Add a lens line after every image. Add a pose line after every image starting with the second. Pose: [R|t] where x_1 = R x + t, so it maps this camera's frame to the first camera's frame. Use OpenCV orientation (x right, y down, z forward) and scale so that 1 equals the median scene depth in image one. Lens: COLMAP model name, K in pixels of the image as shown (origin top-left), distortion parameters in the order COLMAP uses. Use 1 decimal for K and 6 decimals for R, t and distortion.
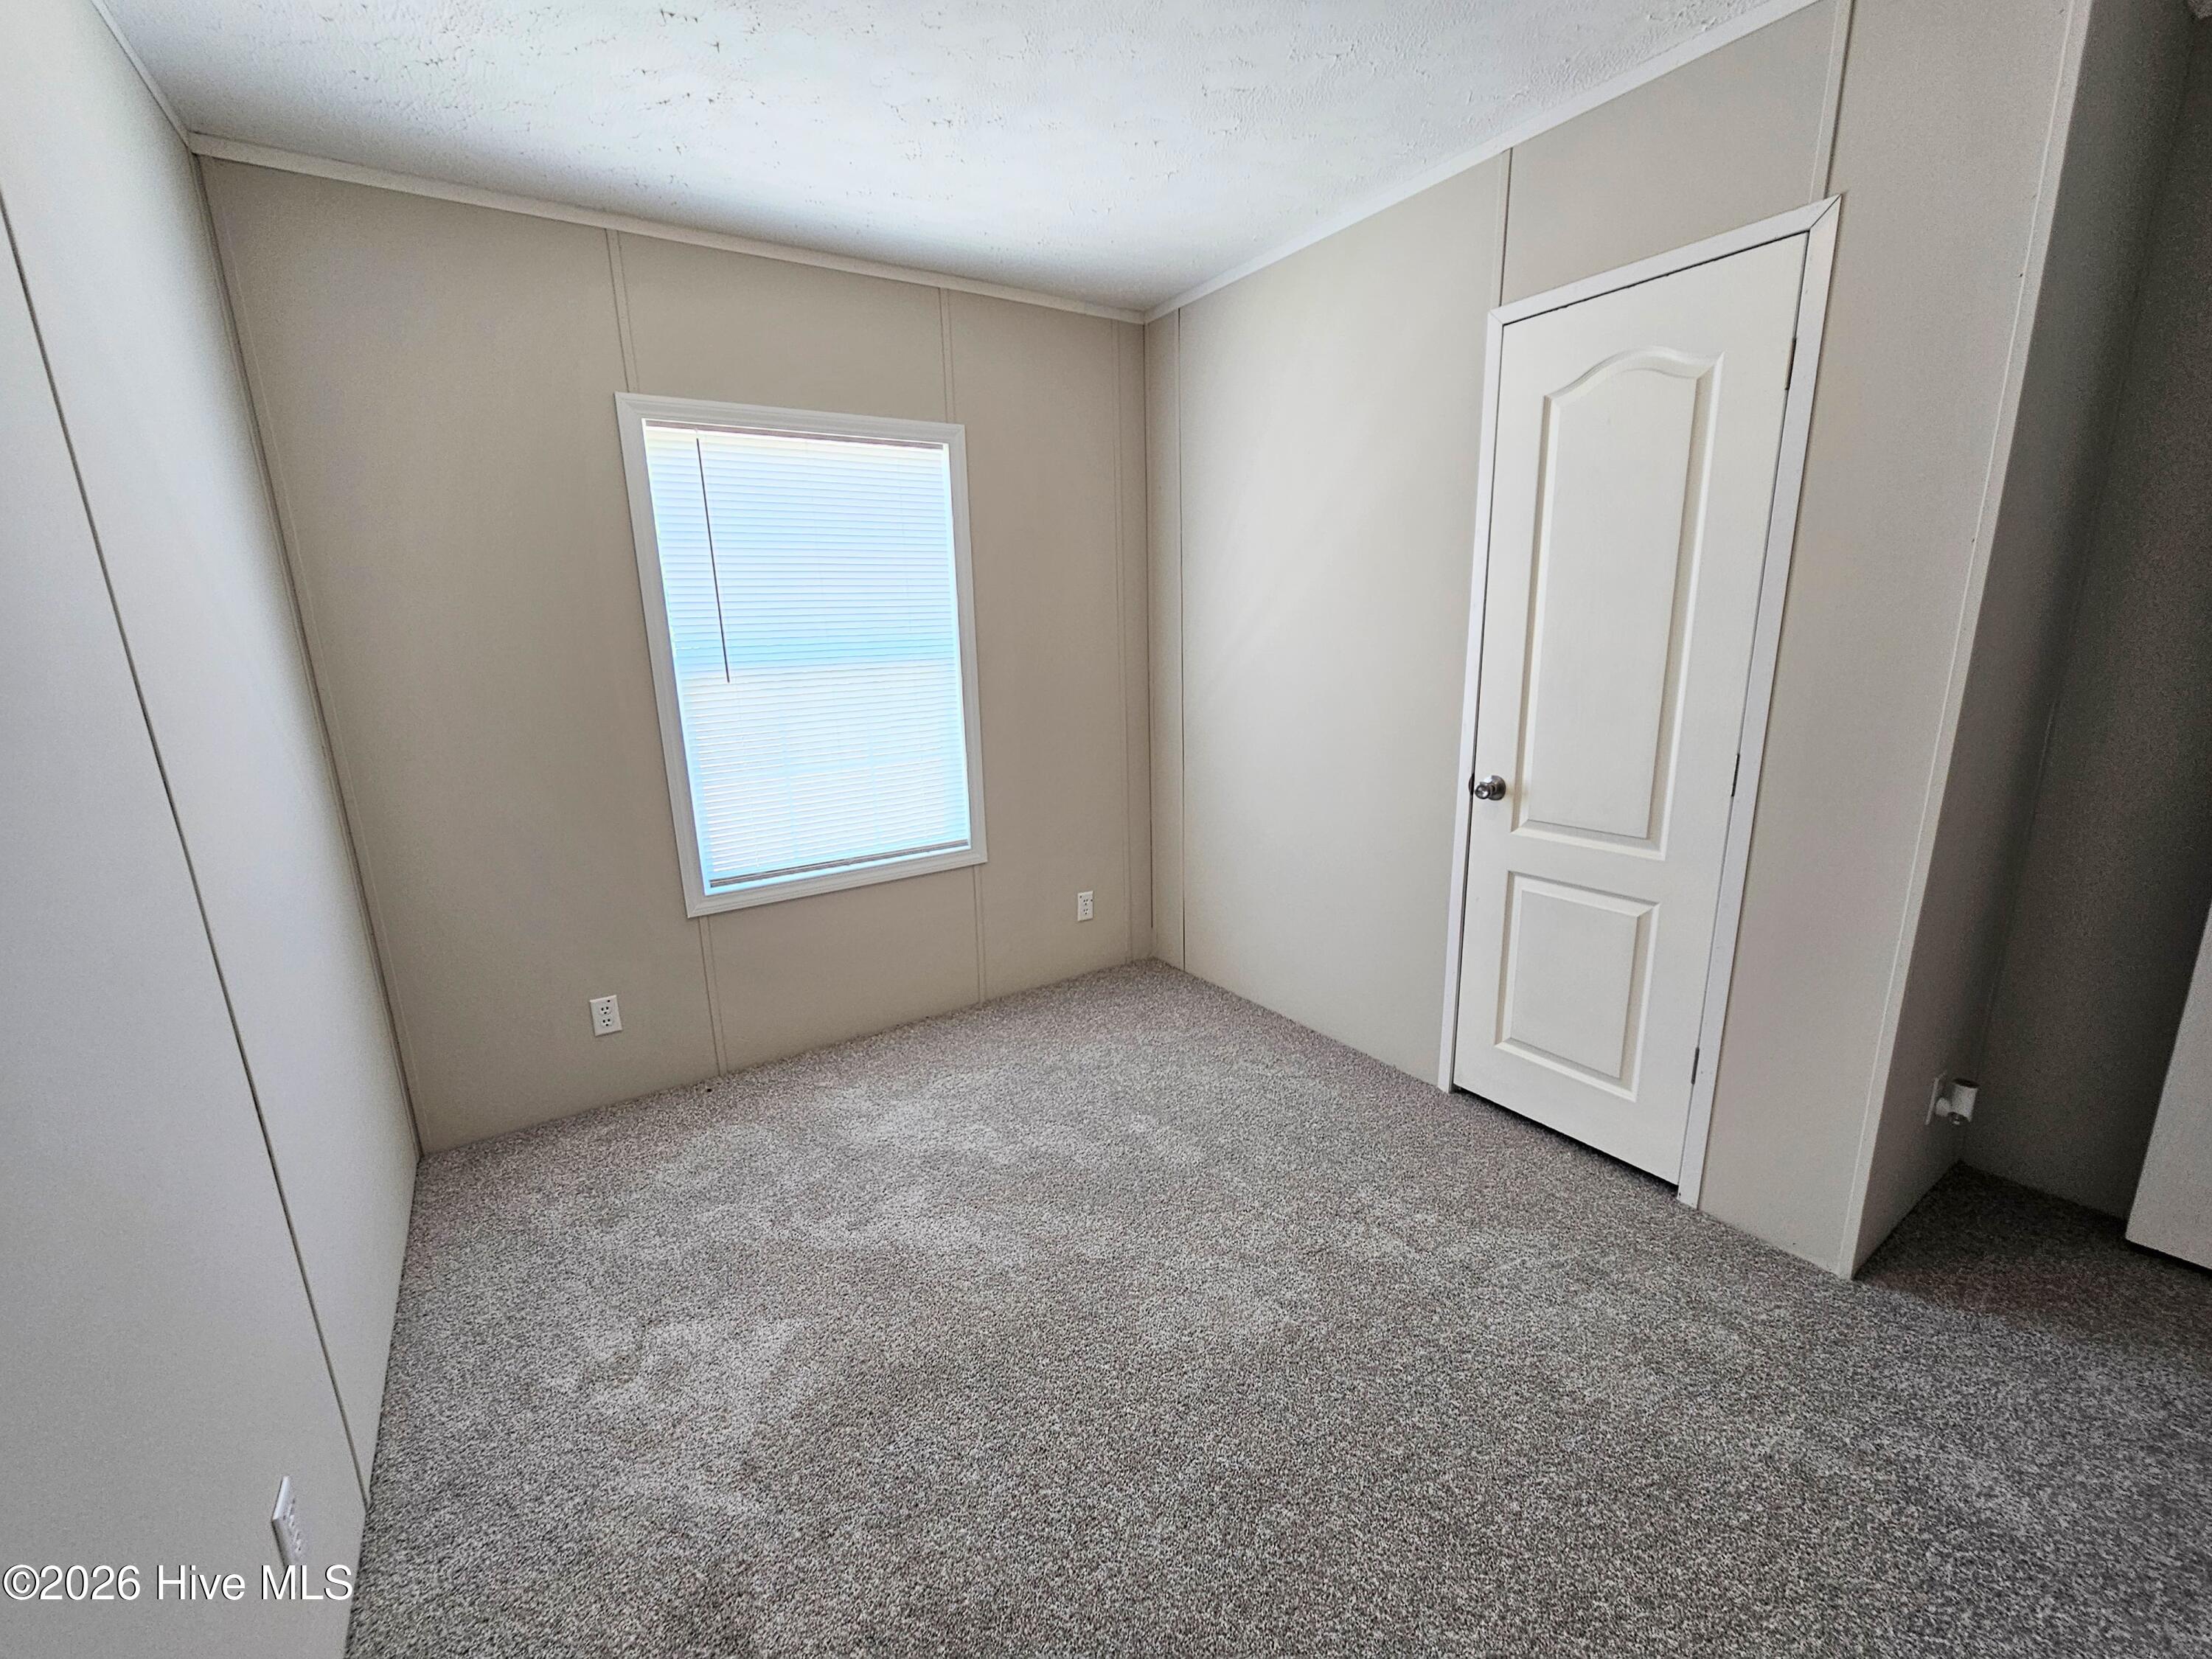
lens RADIAL K [[908.6, 0, 1096.1], [0, 908.6, 848.6], [0, 0, 1]] dist [0.001859, 0.000317]
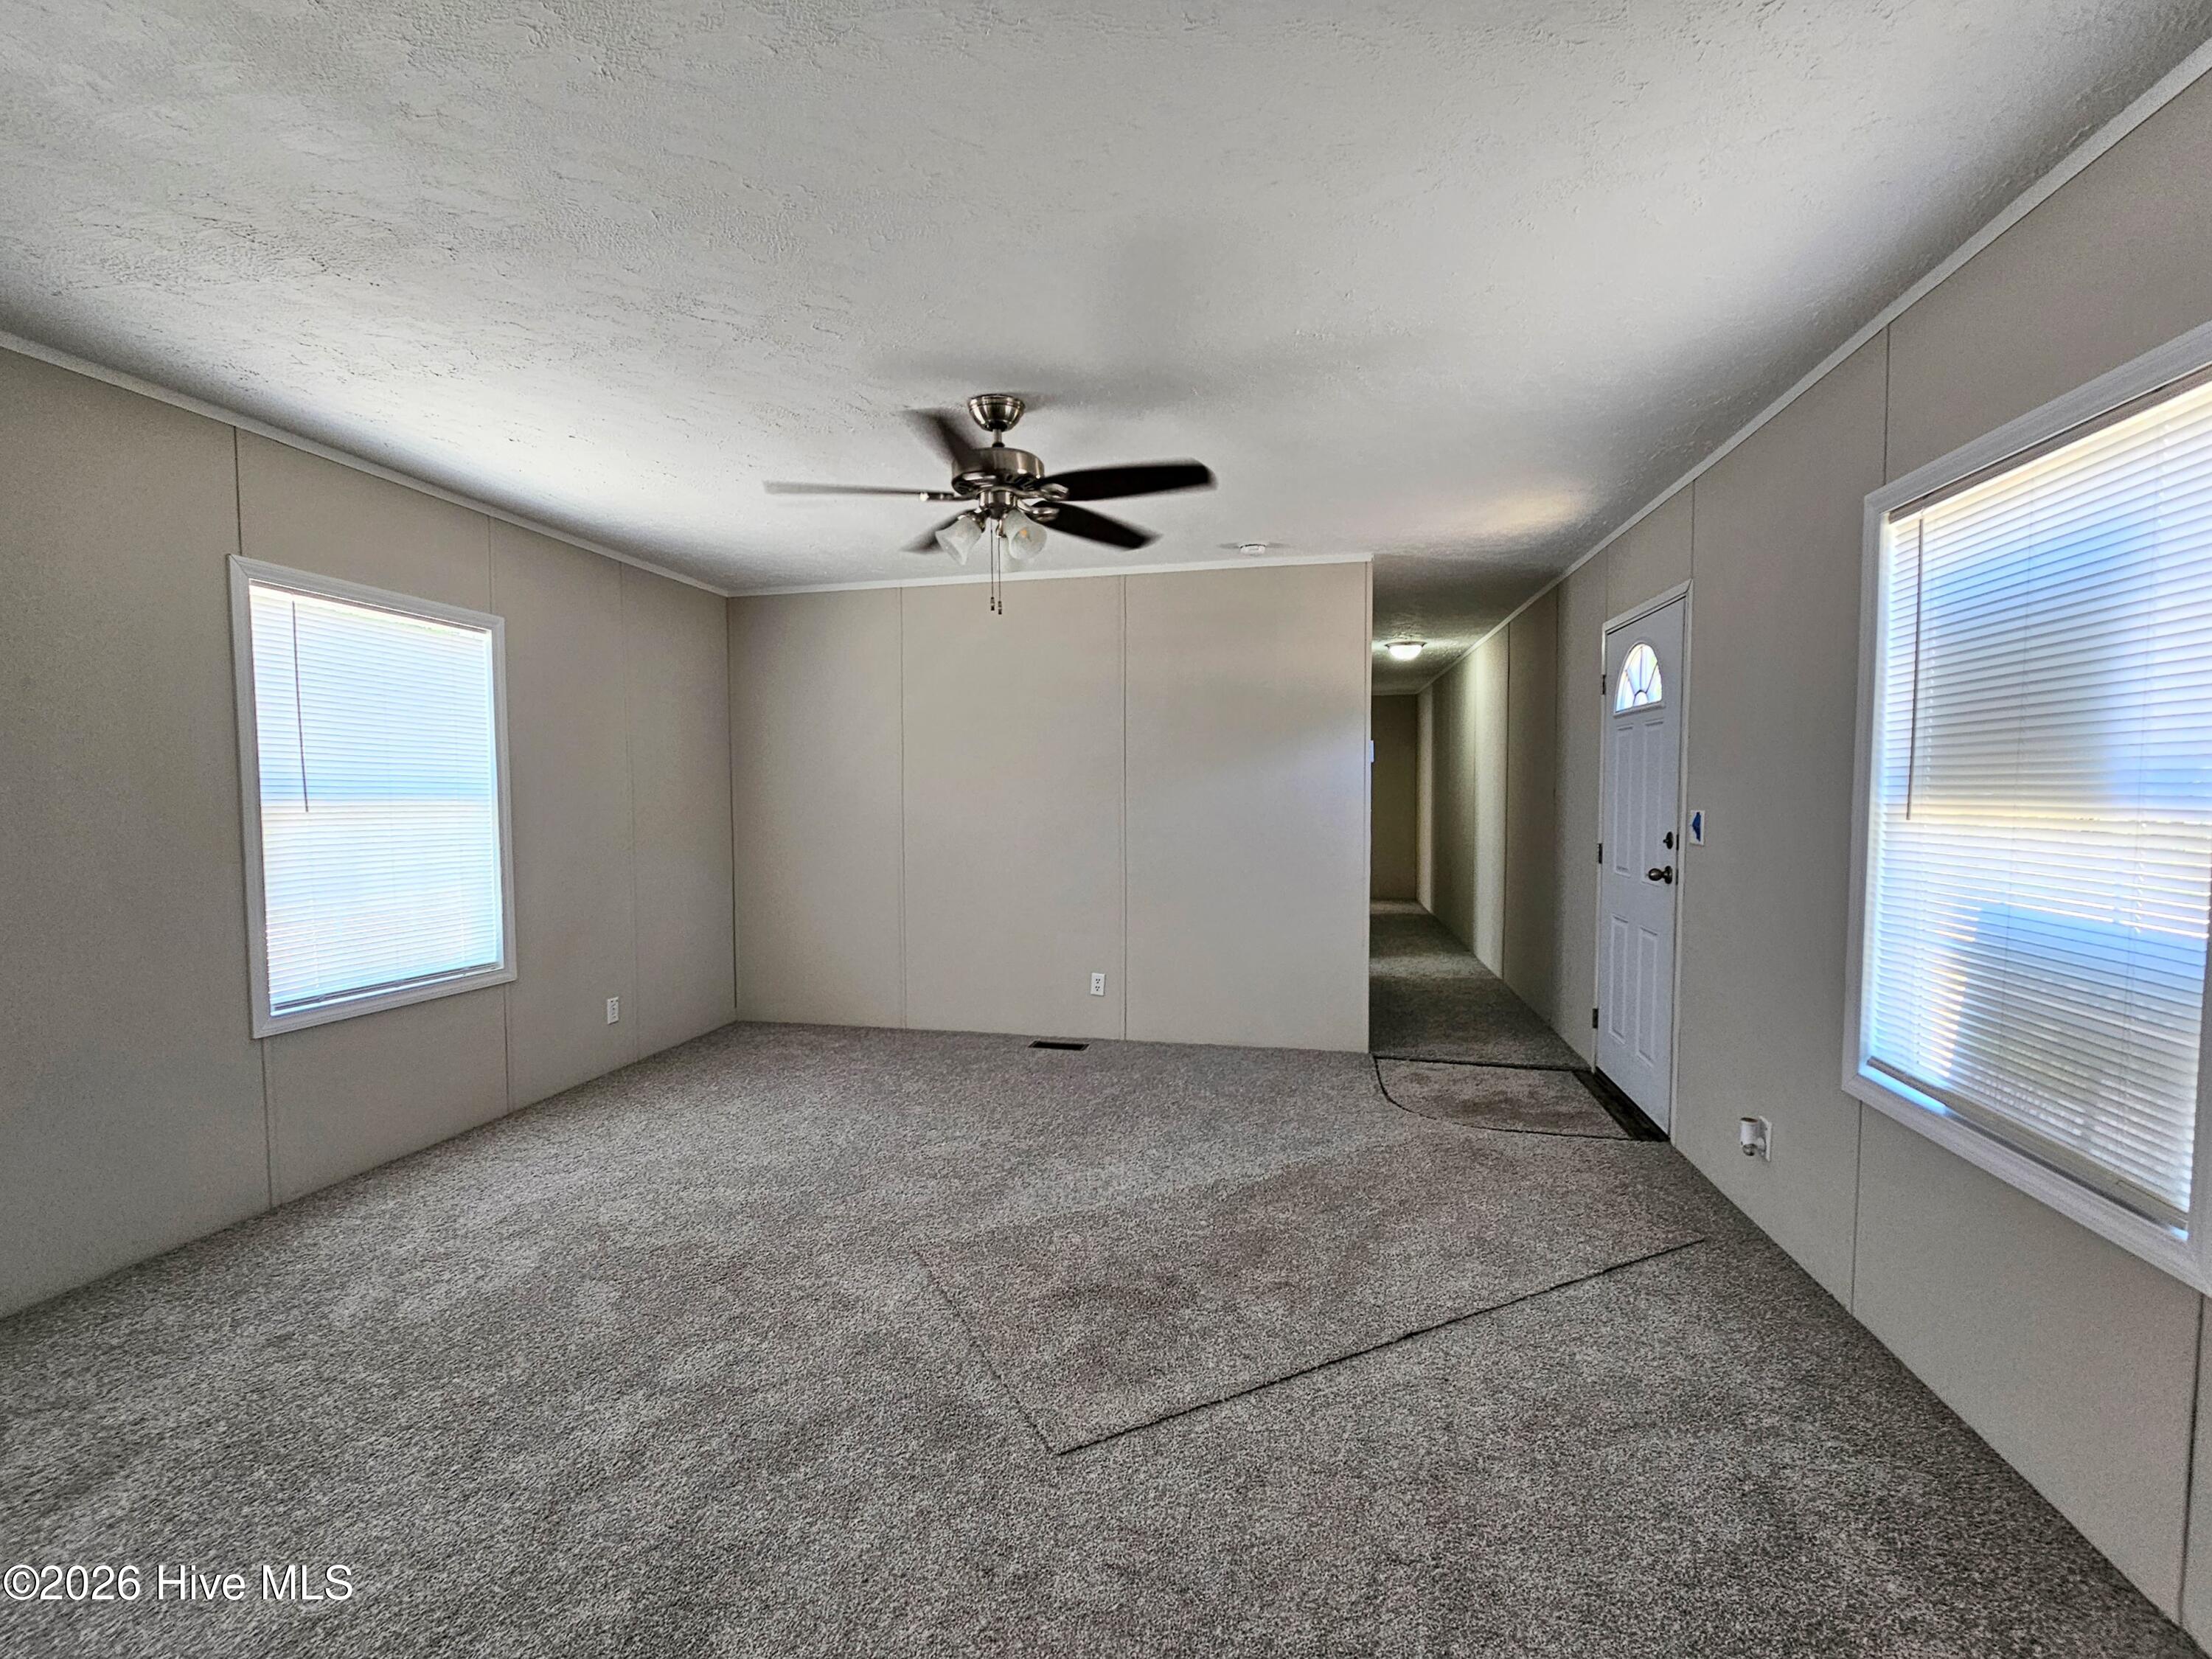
lens RADIAL K [[935.9, 0, 1096.4], [0, 935.9, 844.4], [0, 0, 1]] dist [0.000164, -0.000743]
pose [[0.716711, -0.002816, 0.697365, -0.416482], [0.145853, 0.978481, -0.145948, 0.125149], [-0.681947, 0.206316, 0.701699, -0.339961]]
